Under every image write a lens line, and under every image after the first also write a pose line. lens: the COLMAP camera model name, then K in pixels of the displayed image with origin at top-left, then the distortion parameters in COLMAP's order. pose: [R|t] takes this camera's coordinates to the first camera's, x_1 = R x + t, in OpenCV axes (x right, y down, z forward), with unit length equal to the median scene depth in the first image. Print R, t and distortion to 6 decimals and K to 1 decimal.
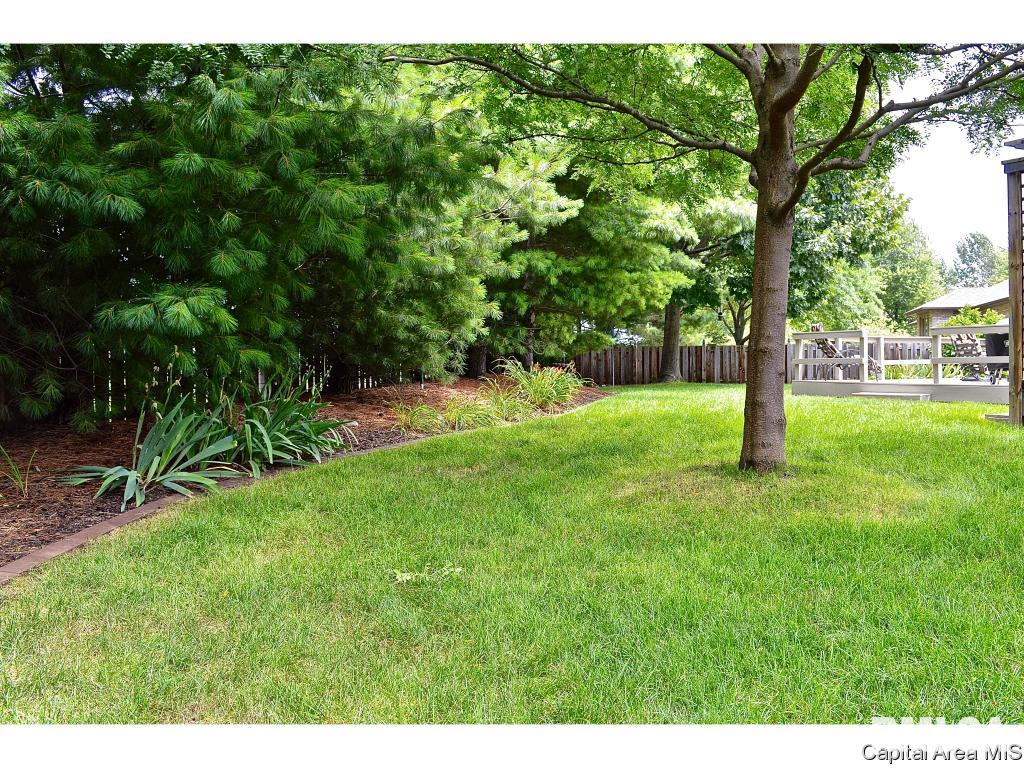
lens RADIAL K [[824.6, 0, 513.4], [0, 824.6, 380.6], [0, 0, 1]] dist [-0.068437, 0.005386]
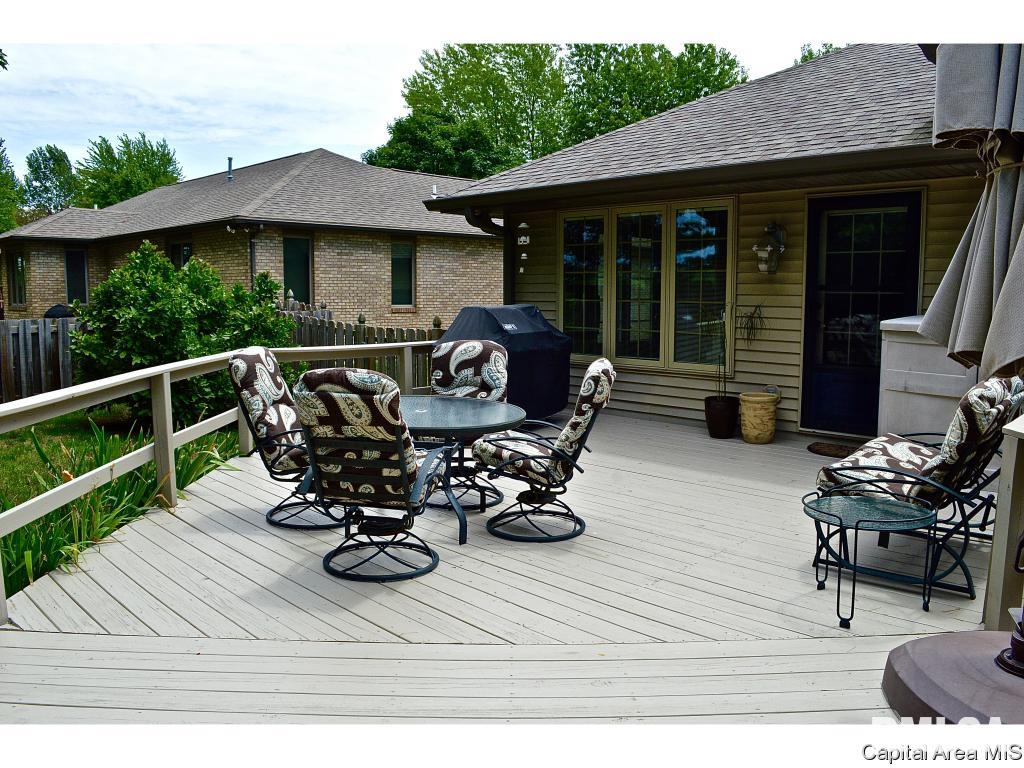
lens RADIAL K [[824.6, 0, 513.4], [0, 824.6, 380.6], [0, 0, 1]] dist [-0.068437, 0.005386]
pose [[0.501614, -0.089031, 0.860498, 0.366544], [0.006762, 0.995063, 0.099012, -0.087141], [-0.865065, -0.043847, 0.499739, 0.826975]]
